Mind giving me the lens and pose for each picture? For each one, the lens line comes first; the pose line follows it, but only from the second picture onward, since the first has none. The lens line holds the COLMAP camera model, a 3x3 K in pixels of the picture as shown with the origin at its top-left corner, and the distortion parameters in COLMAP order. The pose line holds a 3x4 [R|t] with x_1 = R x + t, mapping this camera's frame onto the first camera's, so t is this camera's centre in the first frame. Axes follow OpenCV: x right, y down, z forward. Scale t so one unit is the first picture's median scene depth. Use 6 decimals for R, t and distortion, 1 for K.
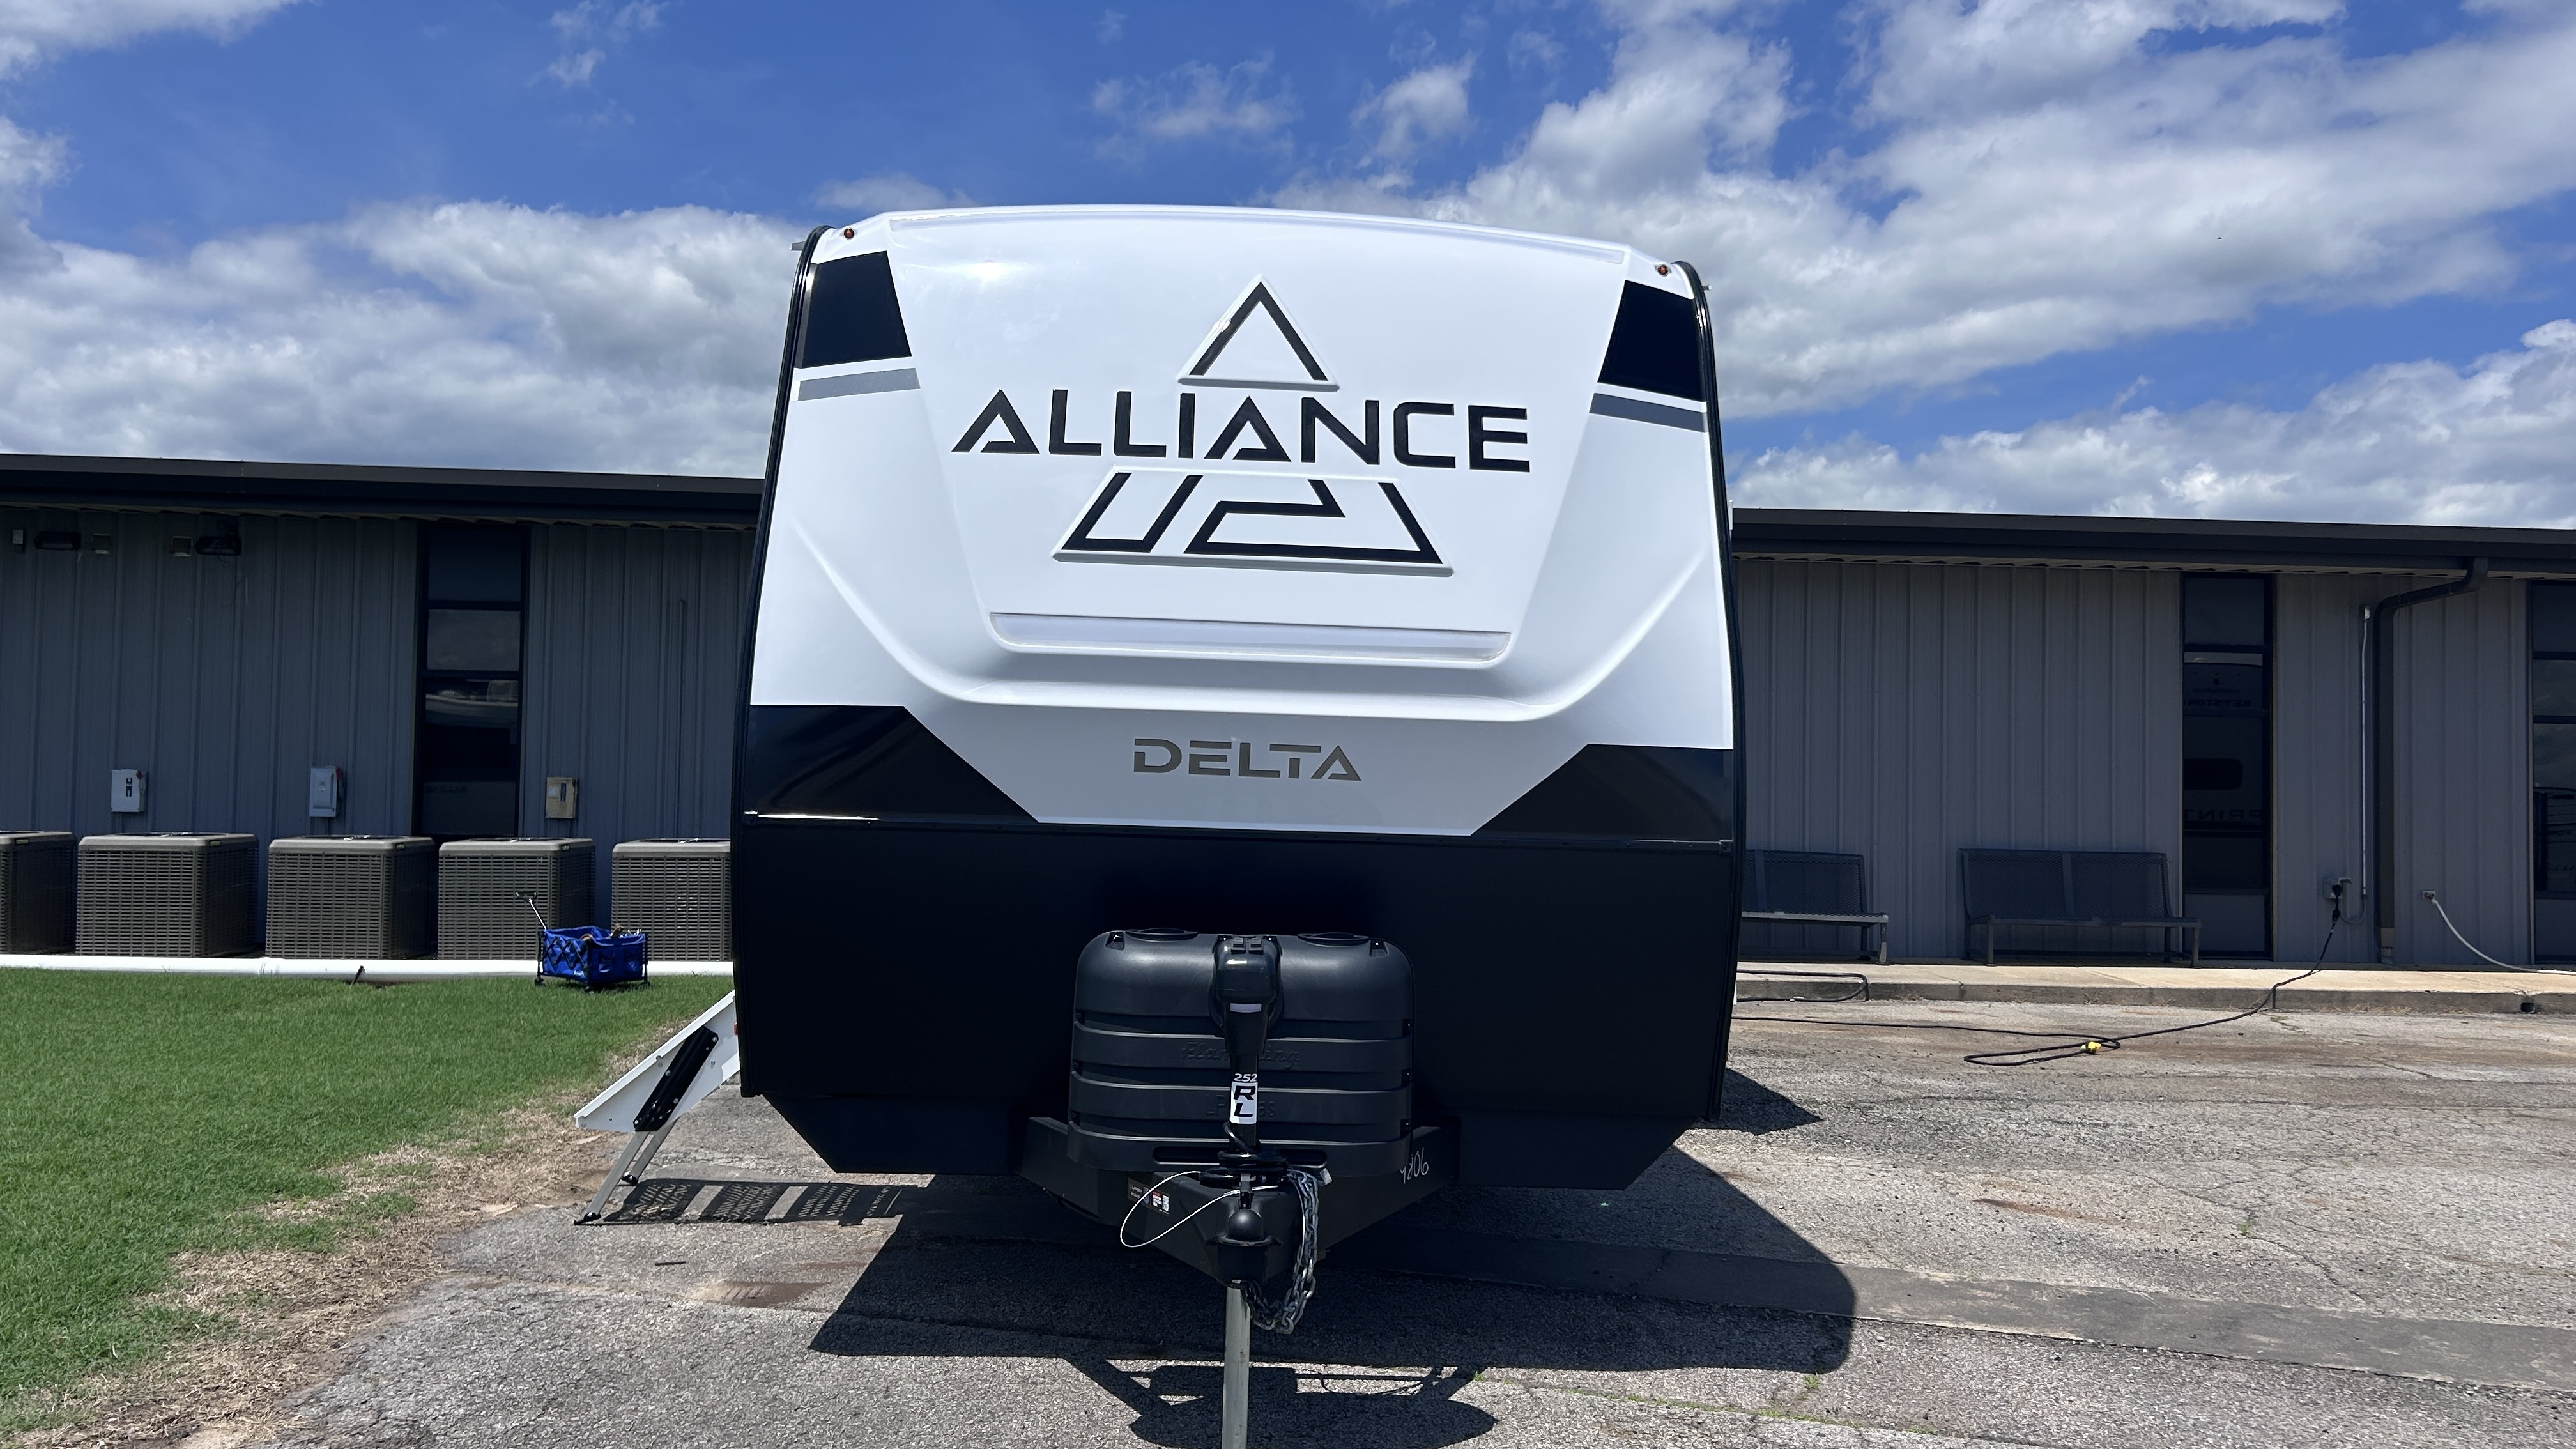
lens RADIAL K [[1945.3, 0, 1286.5], [0, 1945.3, 745.5], [0, 0, 1]] dist [0.113004, -0.139953]
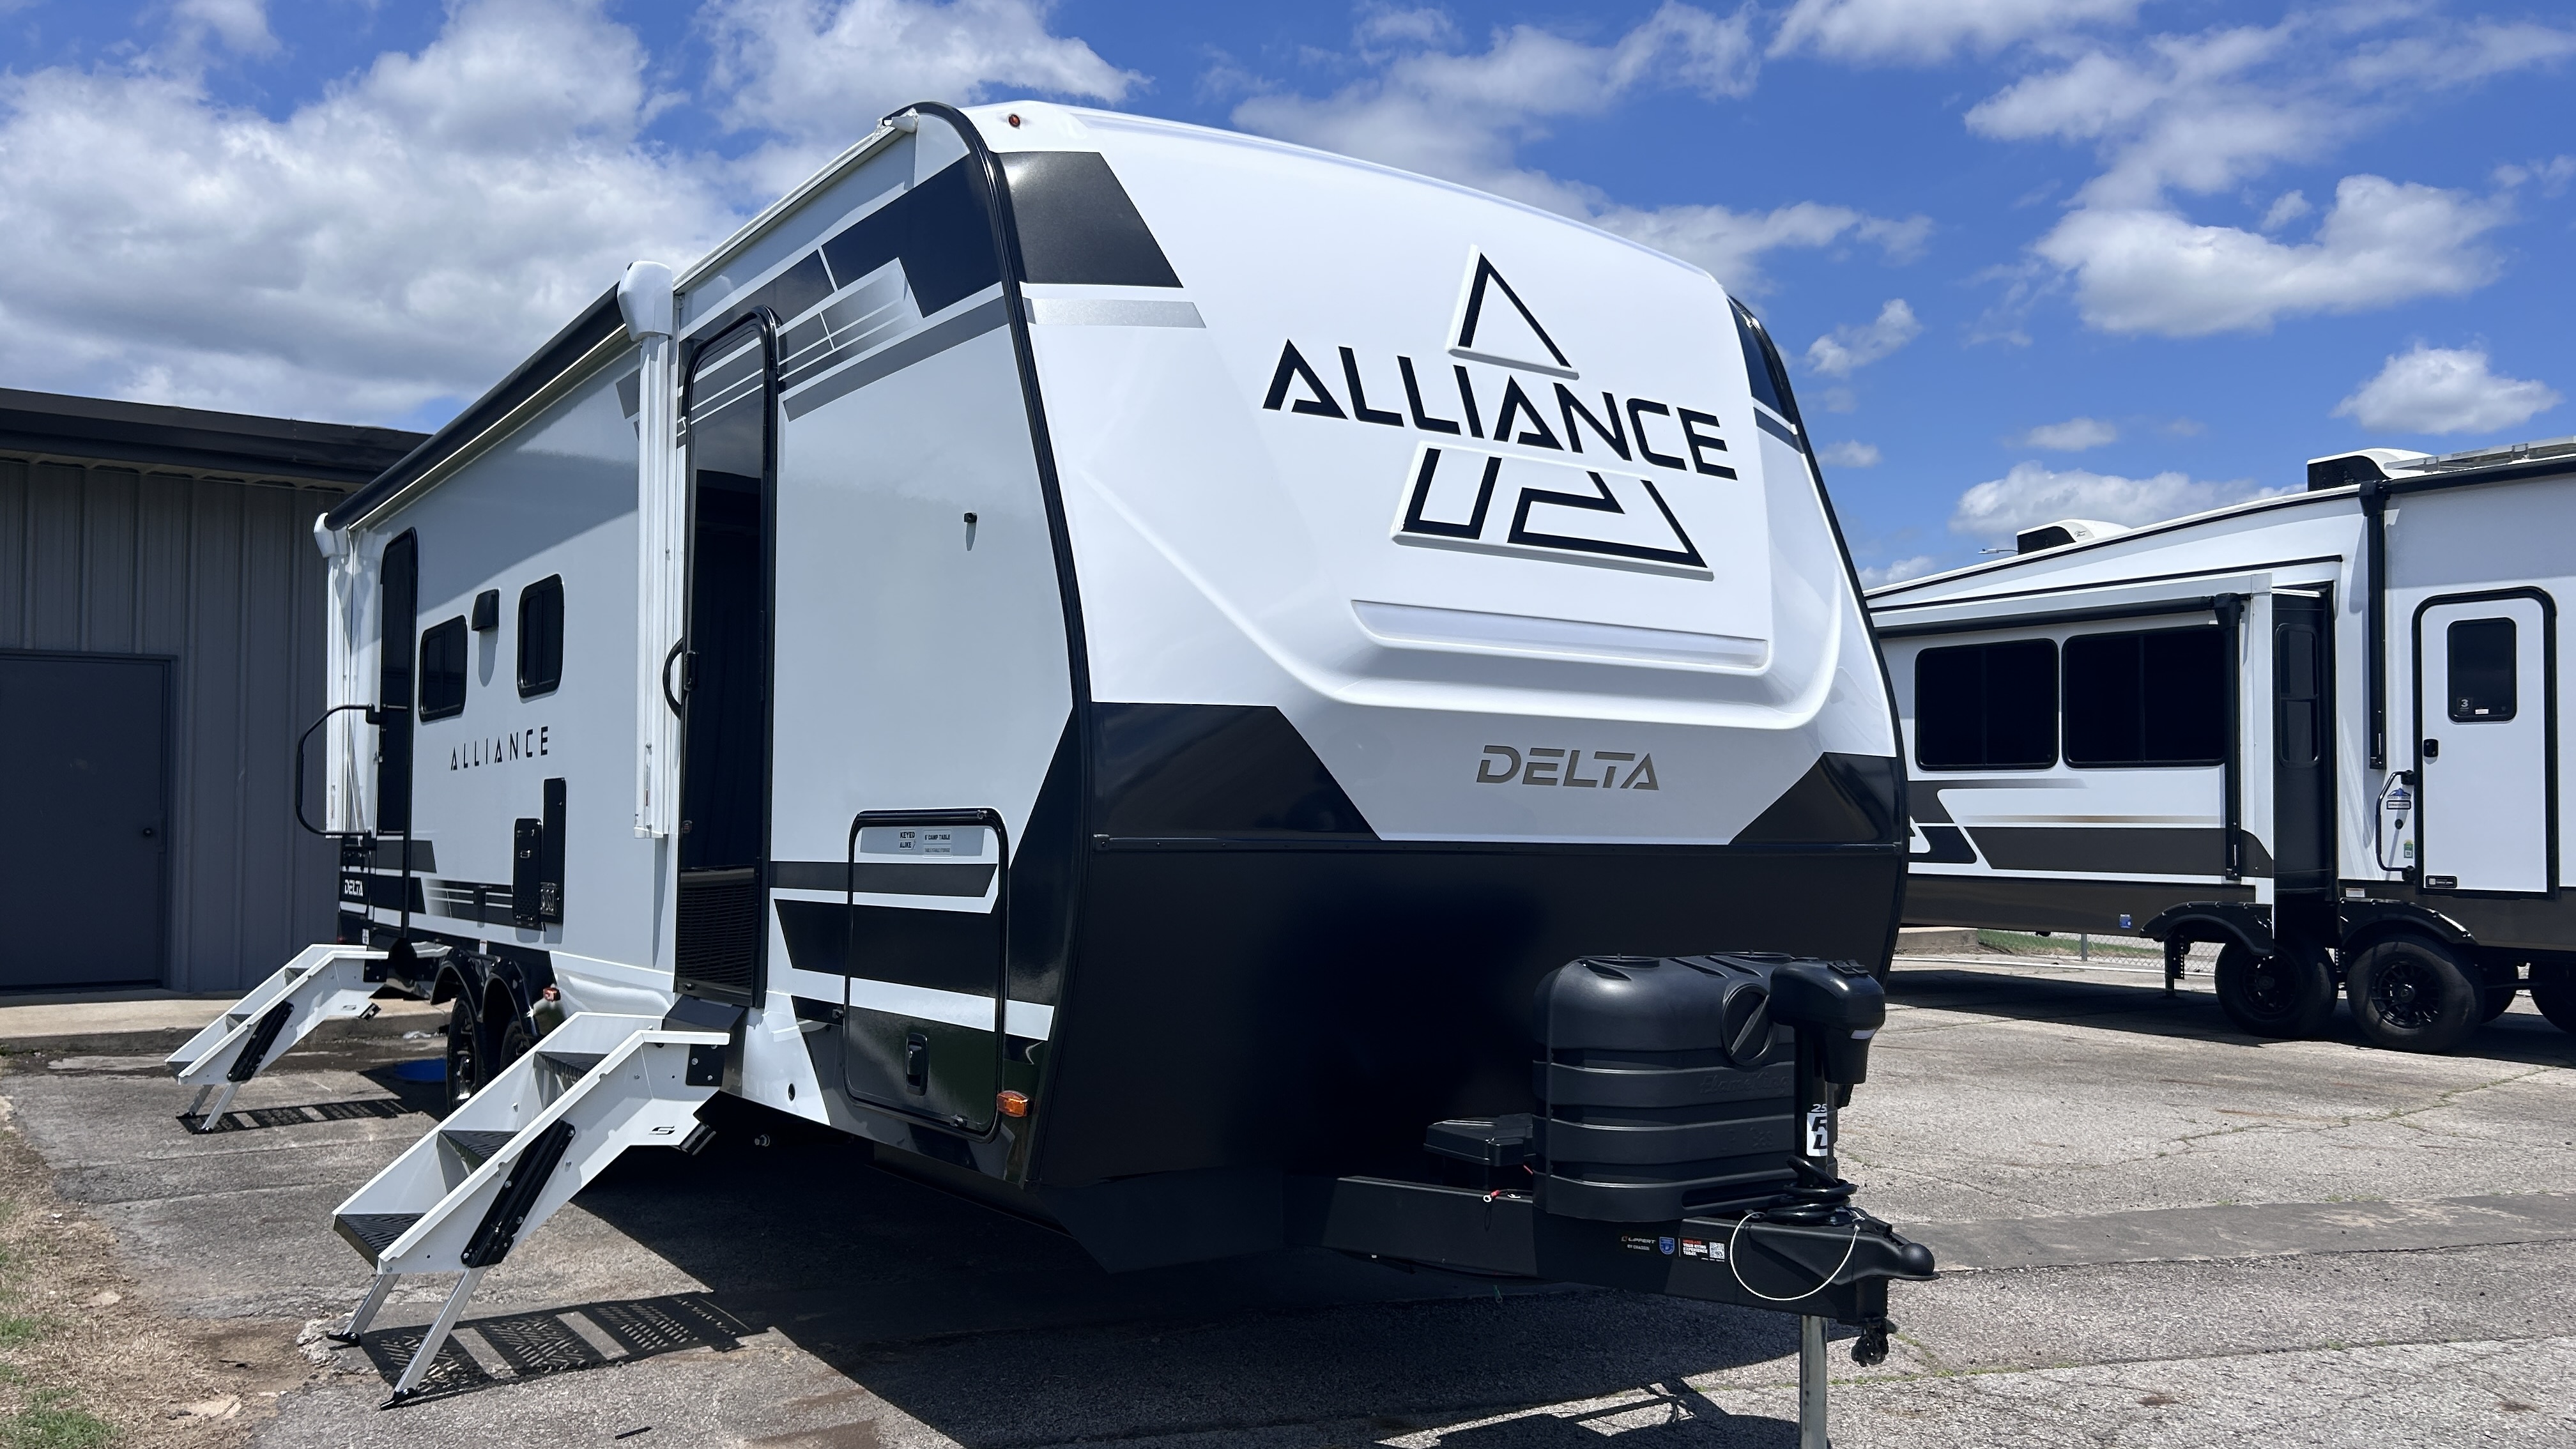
lens RADIAL K [[1945.3, 0, 1286.5], [0, 1945.3, 745.5], [0, 0, 1]] dist [0.113004, -0.139953]
pose [[0.850724, 0.003392, 0.525602, -0.606466], [-0.004494, 0.999990, 0.000819, -0.003640], [-0.525594, -0.003059, 0.850730, 0.268386]]
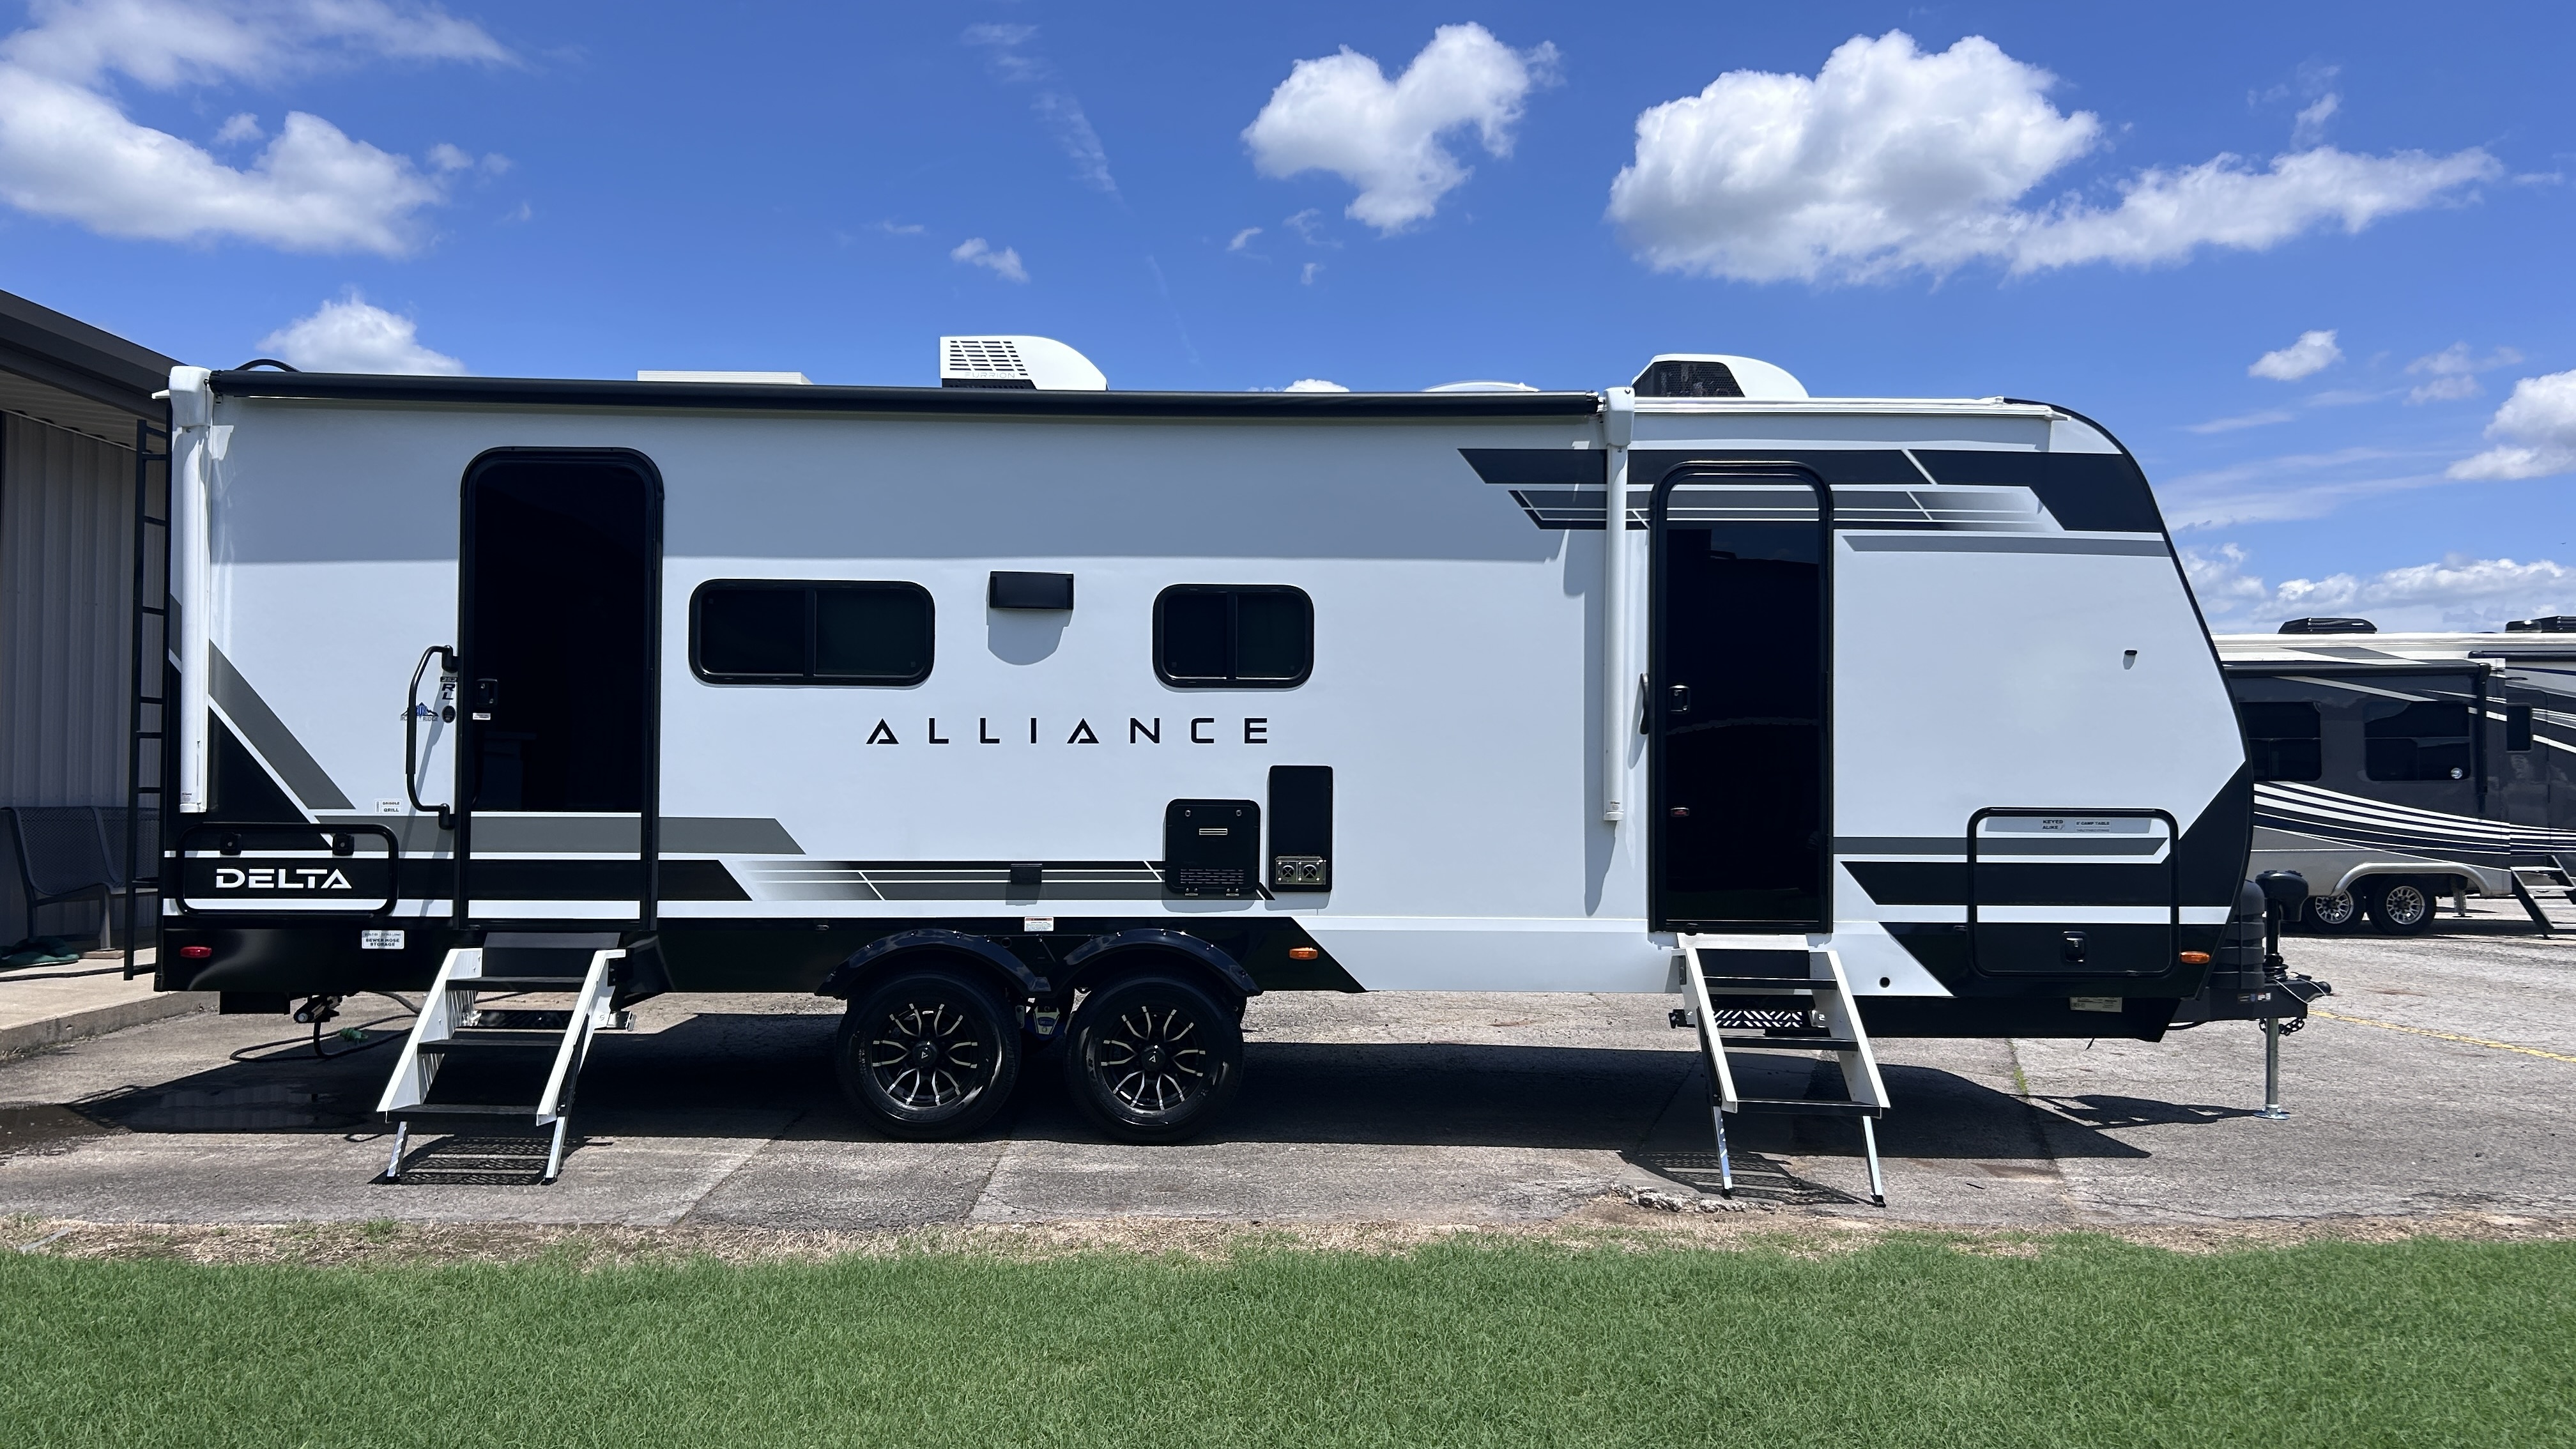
lens RADIAL K [[1975.4, 0, 1304.4], [0, 1975.4, 736.9], [0, 0, 1]] dist [0.048392, -0.001122]
pose [[0.033211, 0.000720, 0.999448, -2.589637], [-0.048679, 0.998814, 0.000898, -0.000306], [-0.998262, -0.048682, 0.033207, 2.406247]]
